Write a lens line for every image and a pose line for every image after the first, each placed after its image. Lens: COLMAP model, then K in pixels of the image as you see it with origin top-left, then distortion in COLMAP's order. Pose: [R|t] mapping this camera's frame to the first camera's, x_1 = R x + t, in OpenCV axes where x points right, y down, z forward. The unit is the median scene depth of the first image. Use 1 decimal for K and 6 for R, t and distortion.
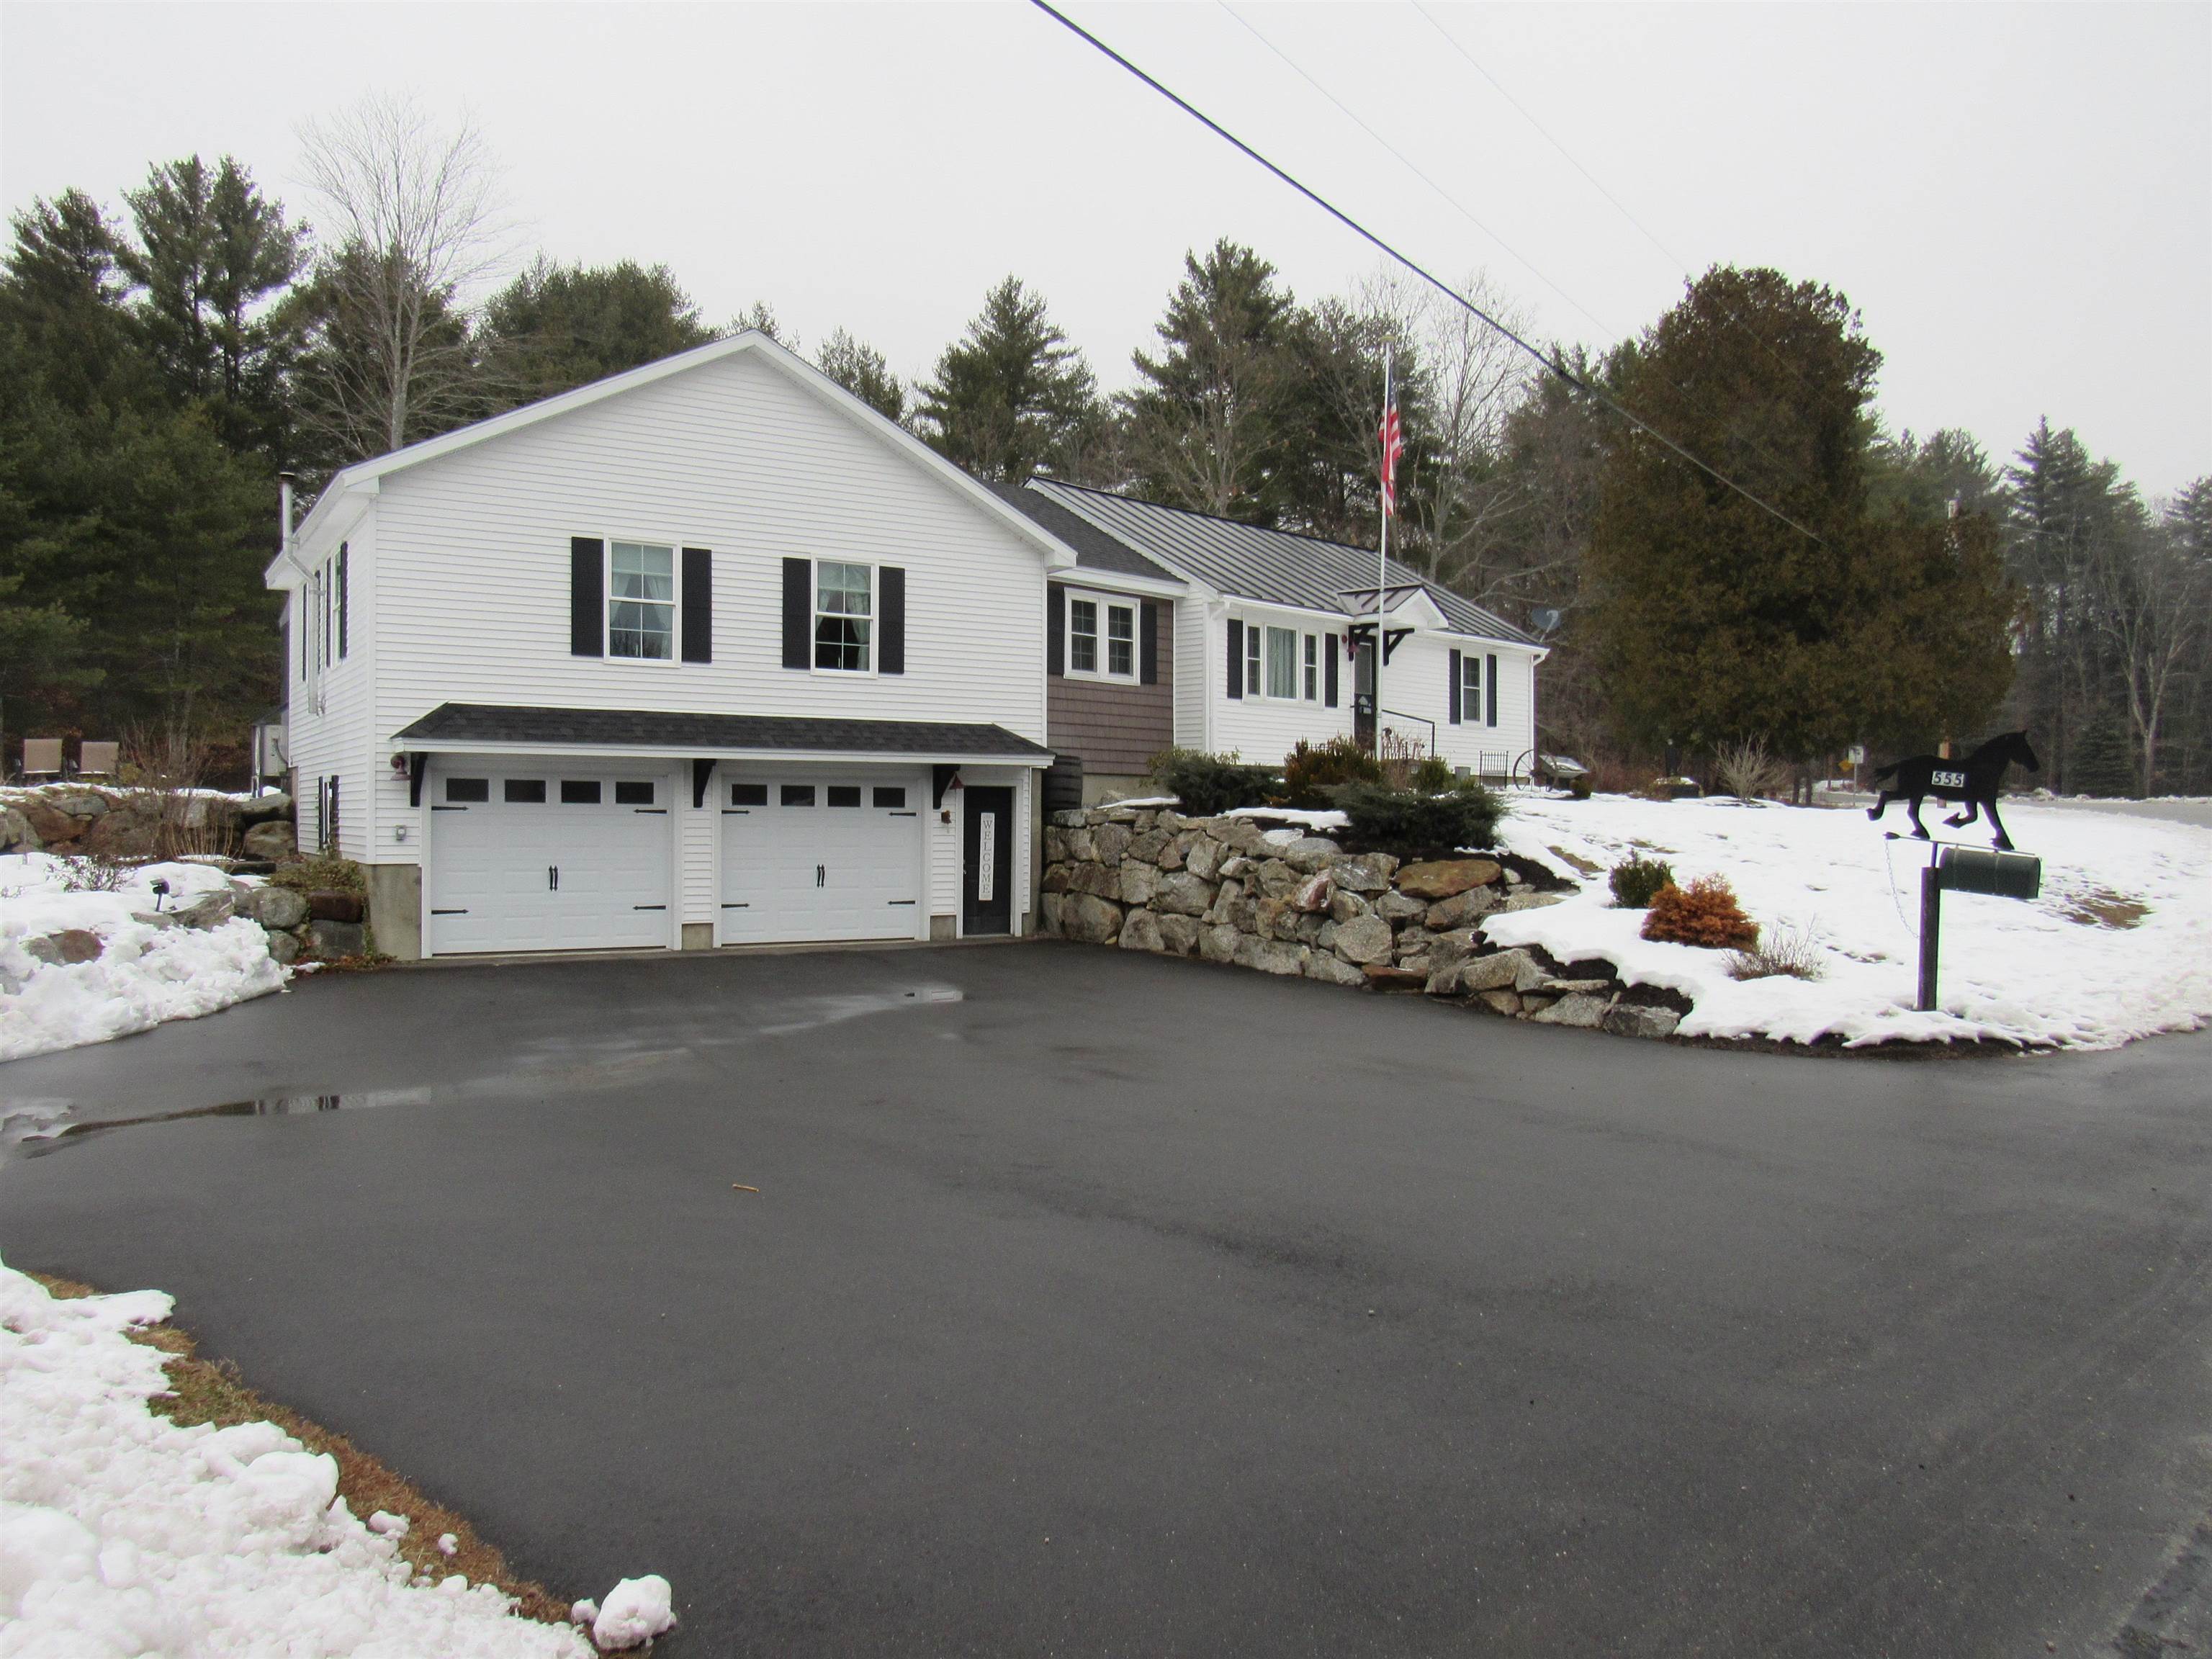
lens RADIAL K [[1563.4, 0, 1098.7], [0, 1563.4, 808.9], [0, 0, 1]] dist [-0.025028, 0.005013]
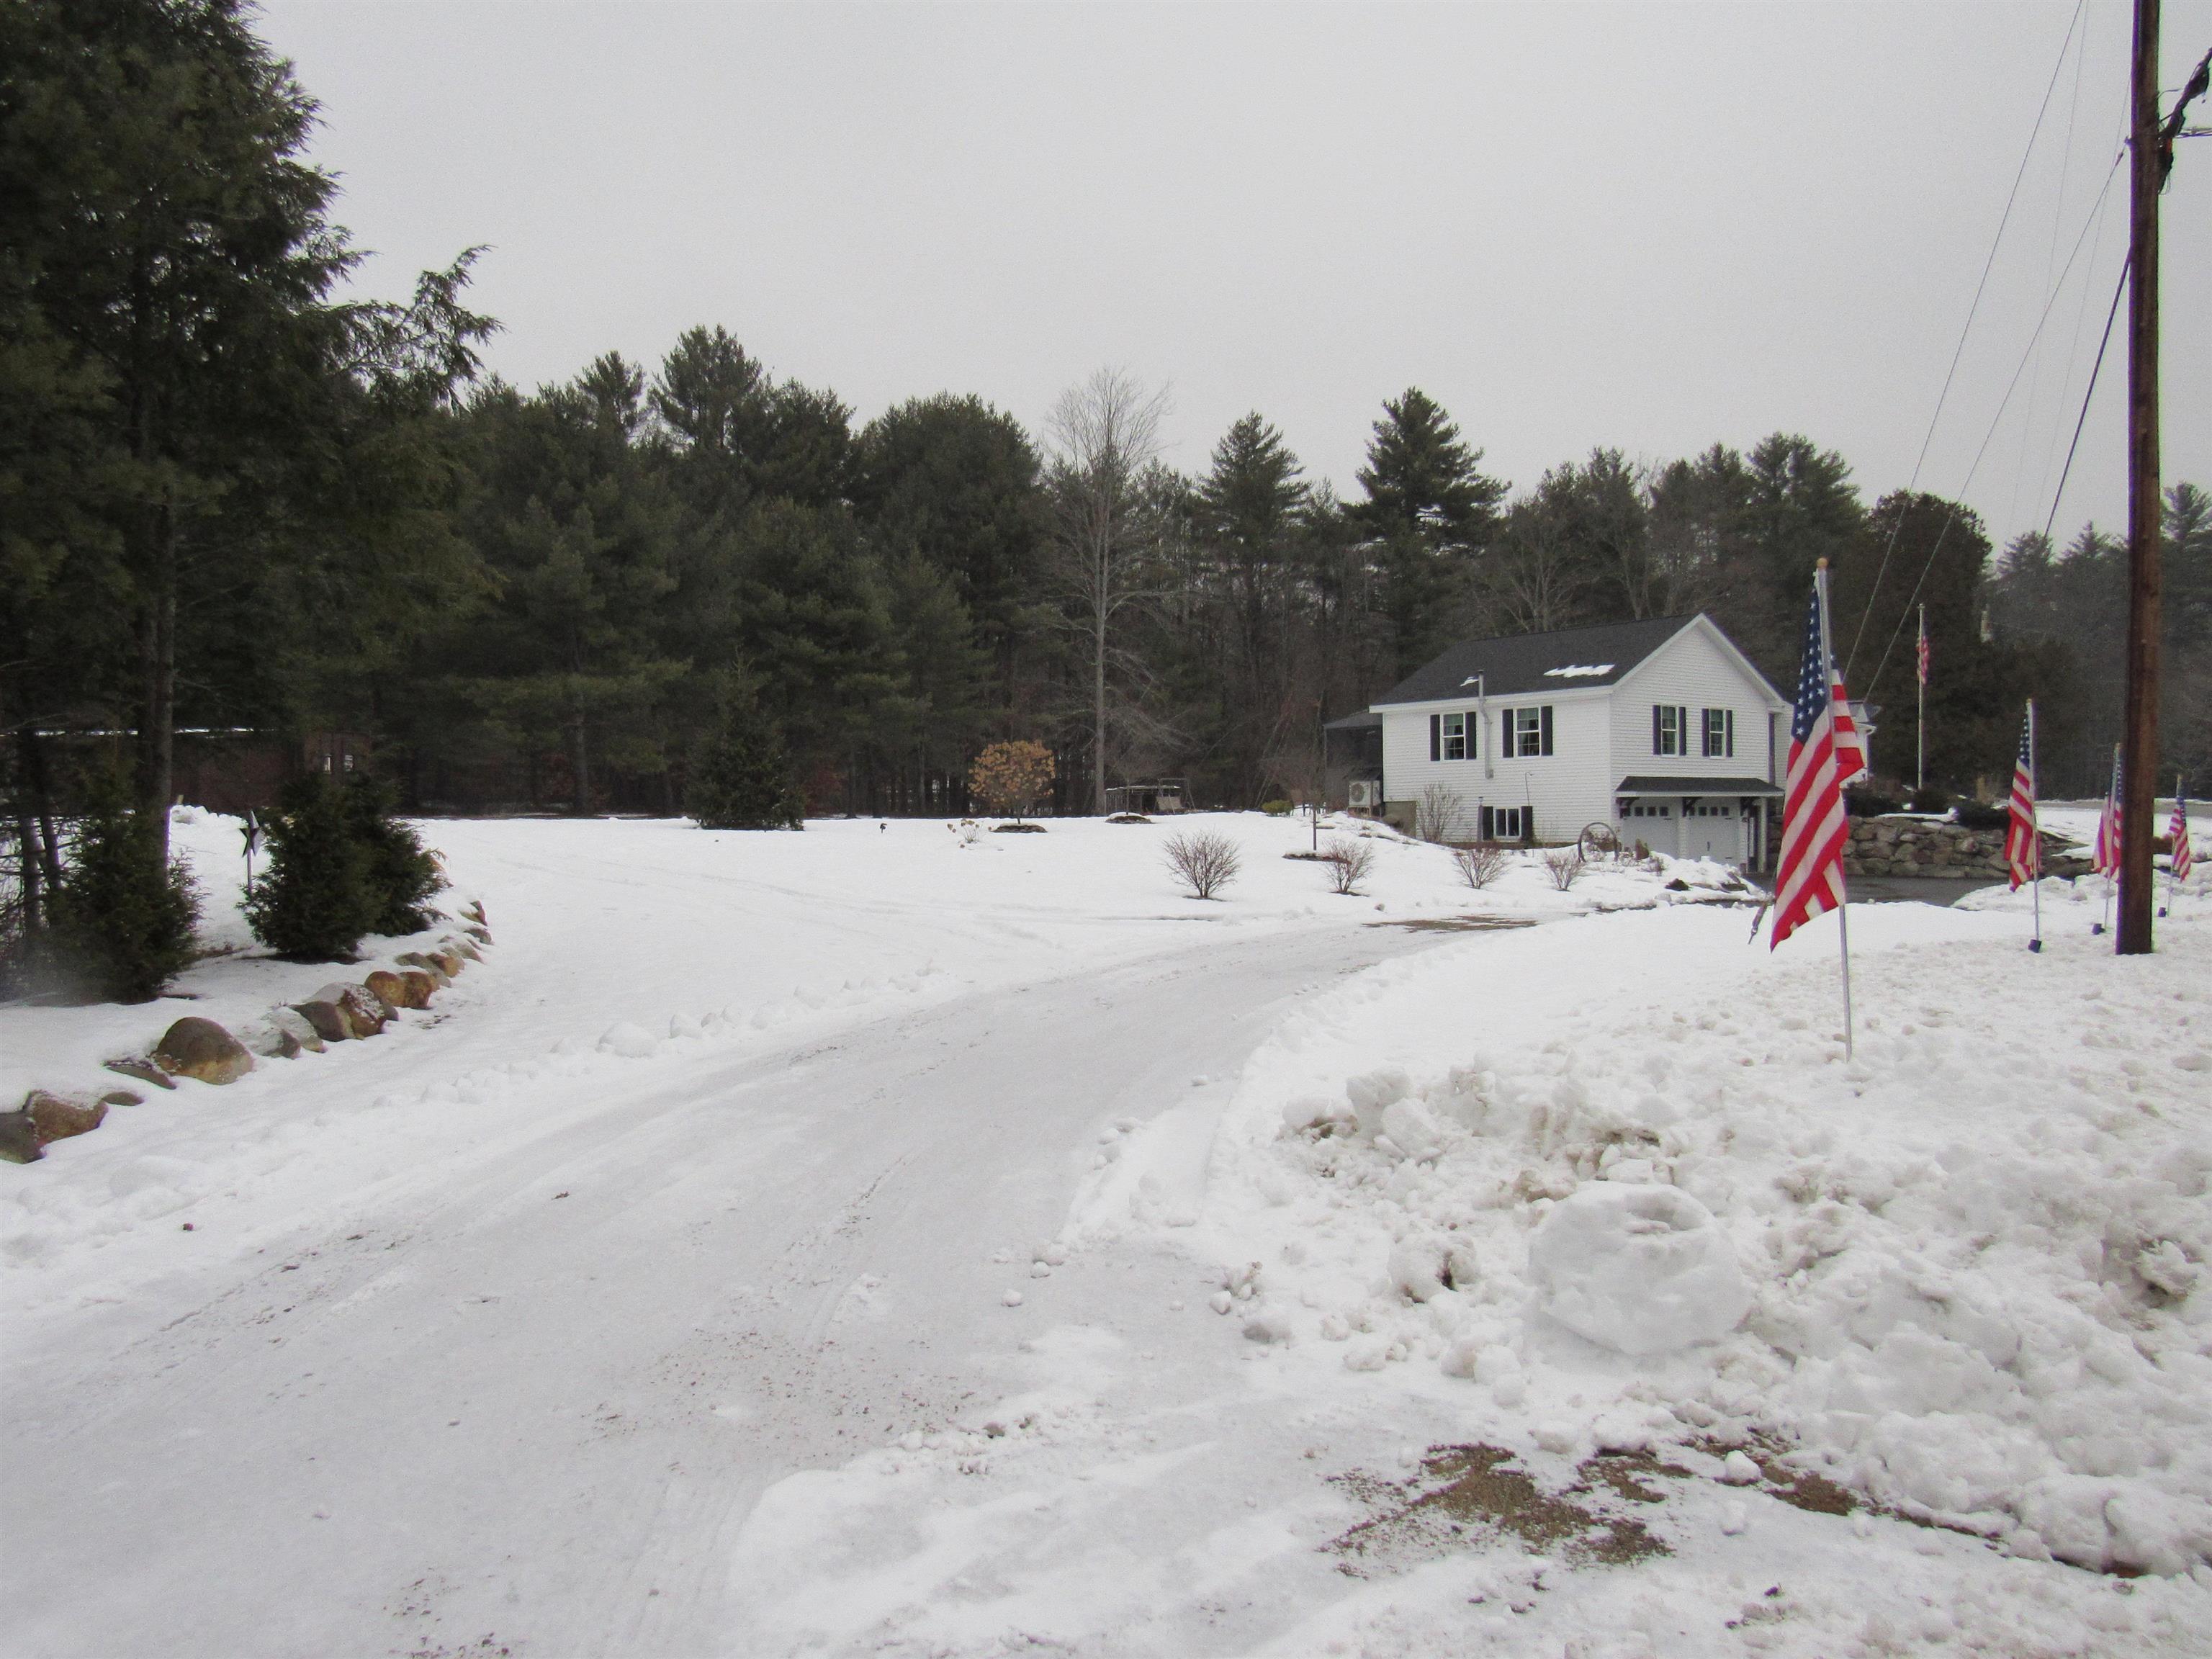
lens RADIAL K [[1563.4, 0, 1115.3], [0, 1563.4, 837.6], [0, 0, 1]] dist [-0.025028, 0.005013]
pose [[0.992492, -0.016983, 0.121122, -0.474964], [0.015332, 0.999777, 0.014550, -0.005585], [-0.121342, -0.012583, 0.992531, -0.417646]]
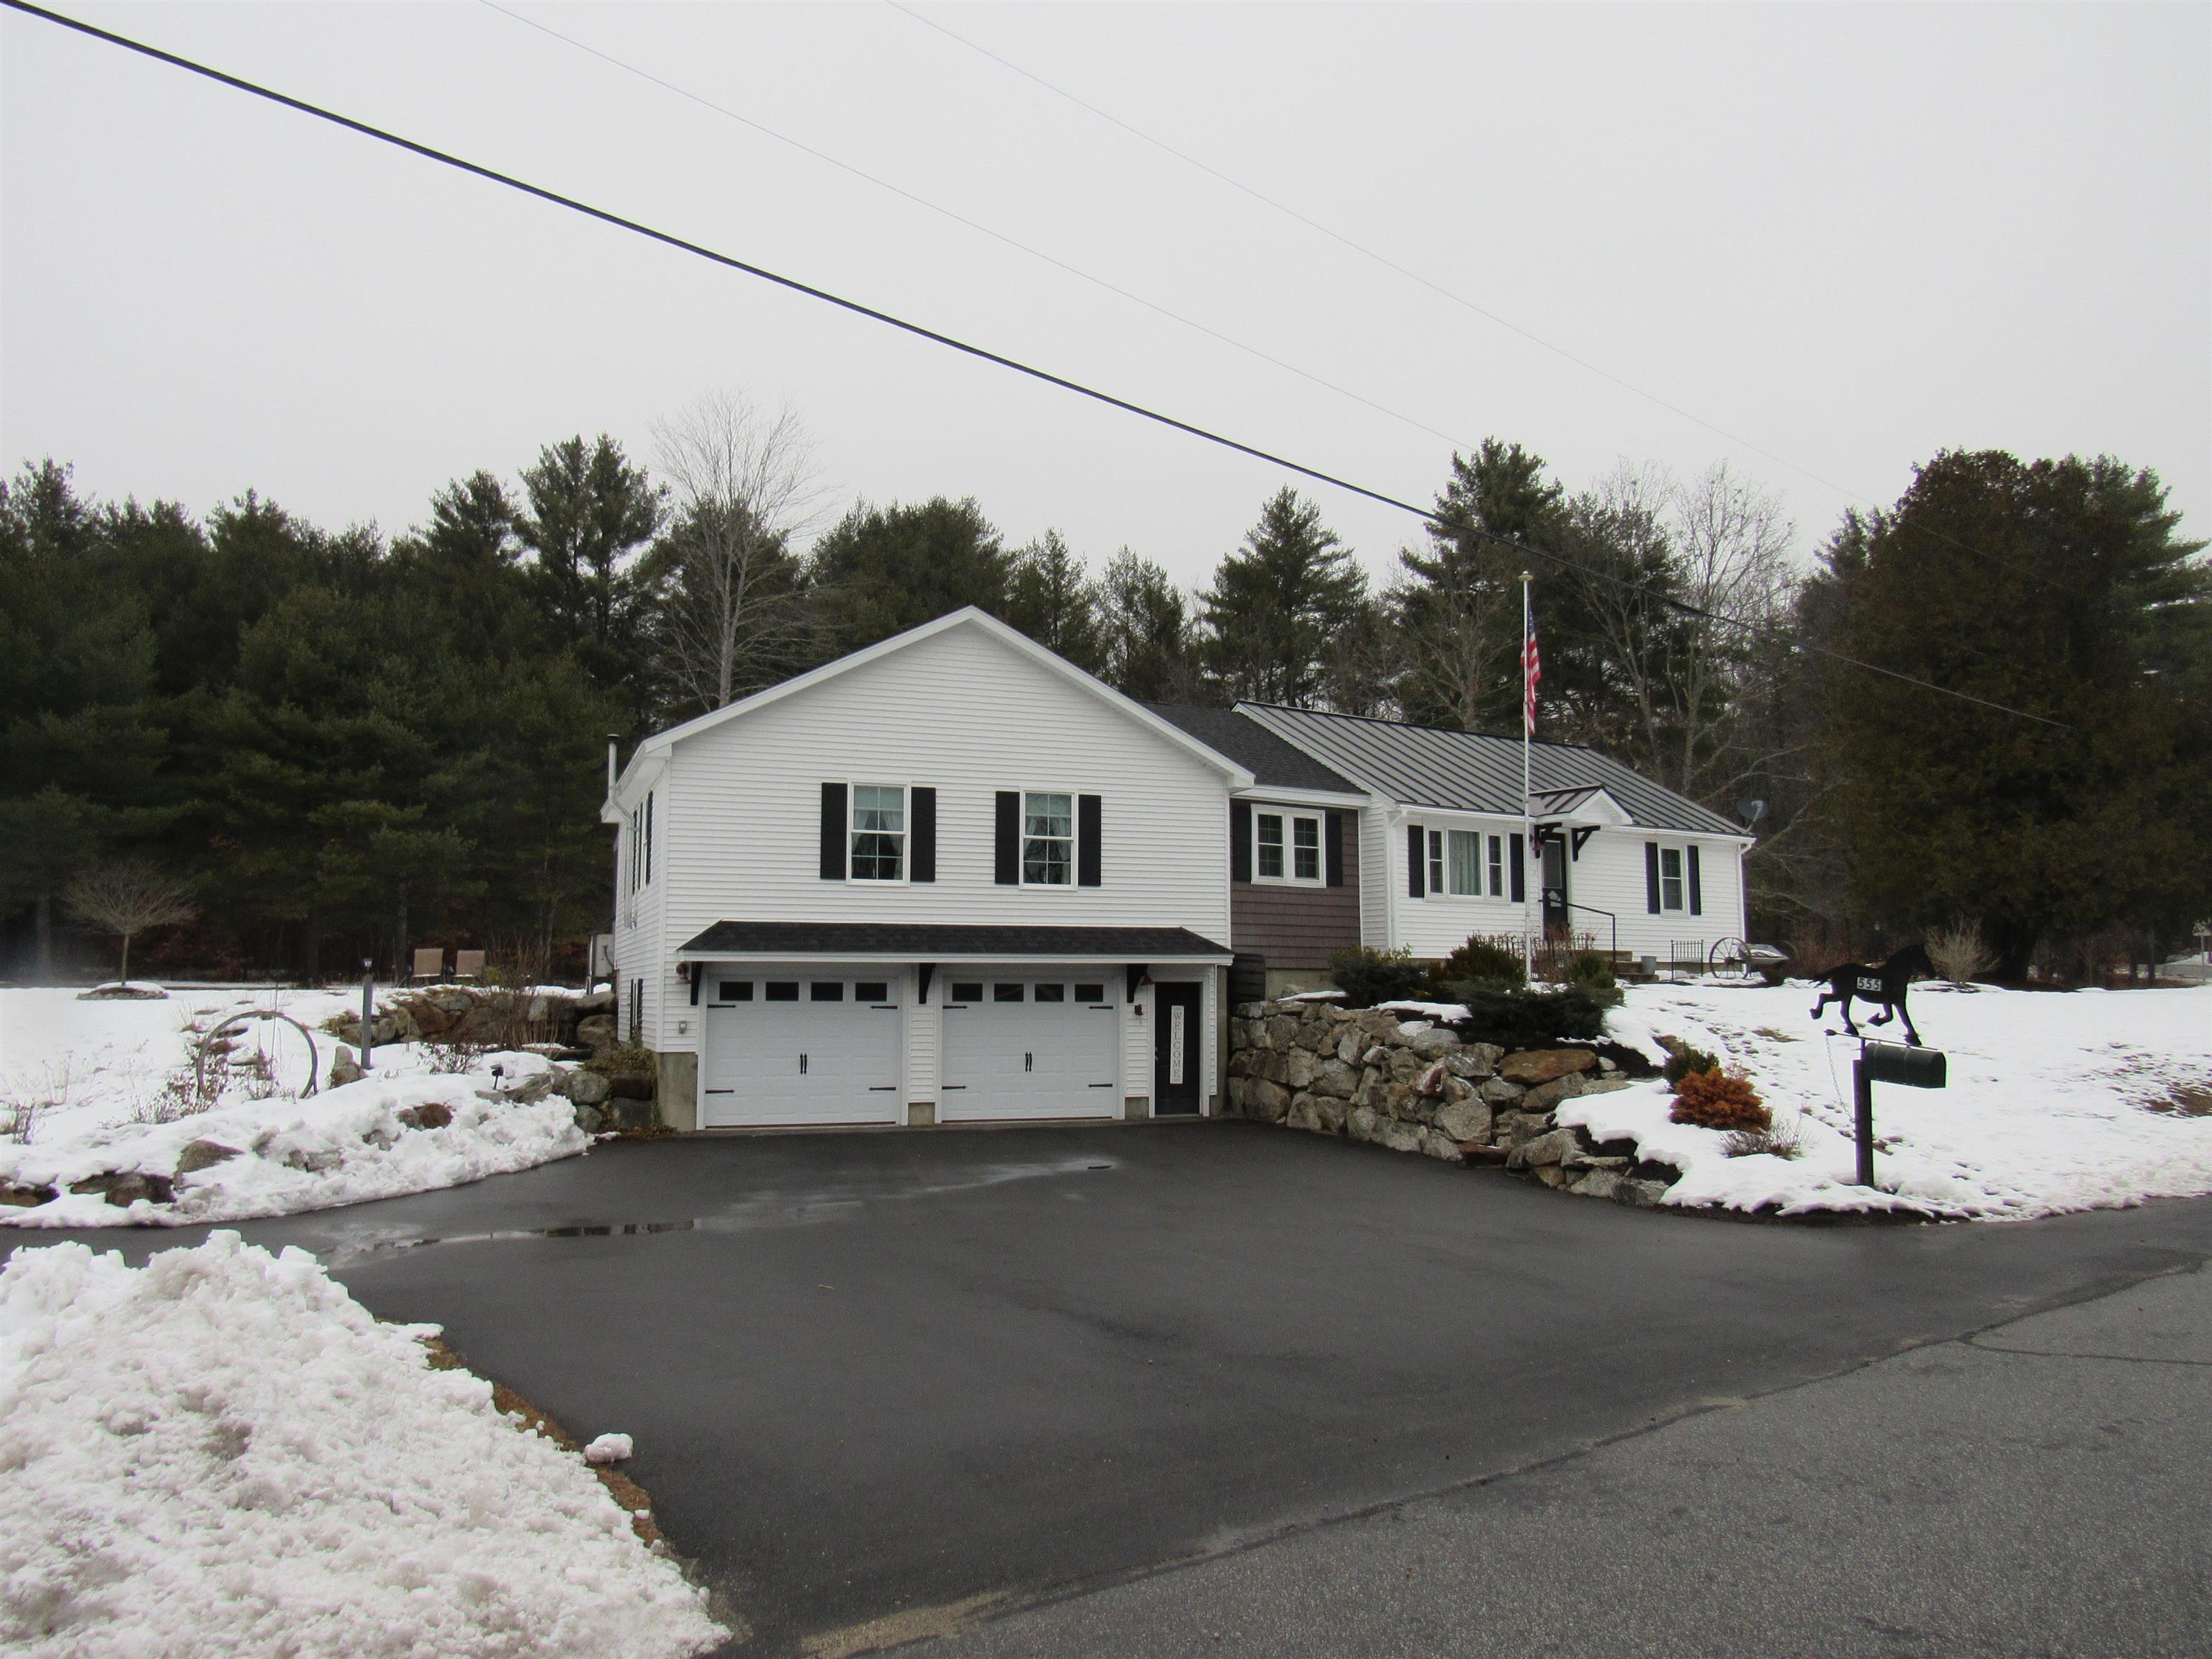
lens RADIAL K [[1563.4, 0, 1121.3], [0, 1563.4, 810.6], [0, 0, 1]] dist [-0.025028, 0.005013]
pose [[0.981644, -0.029923, -0.188363, 0.038800], [0.008394, 0.993437, -0.114068, -0.003726], [0.190540, 0.110393, 0.975453, -0.047315]]
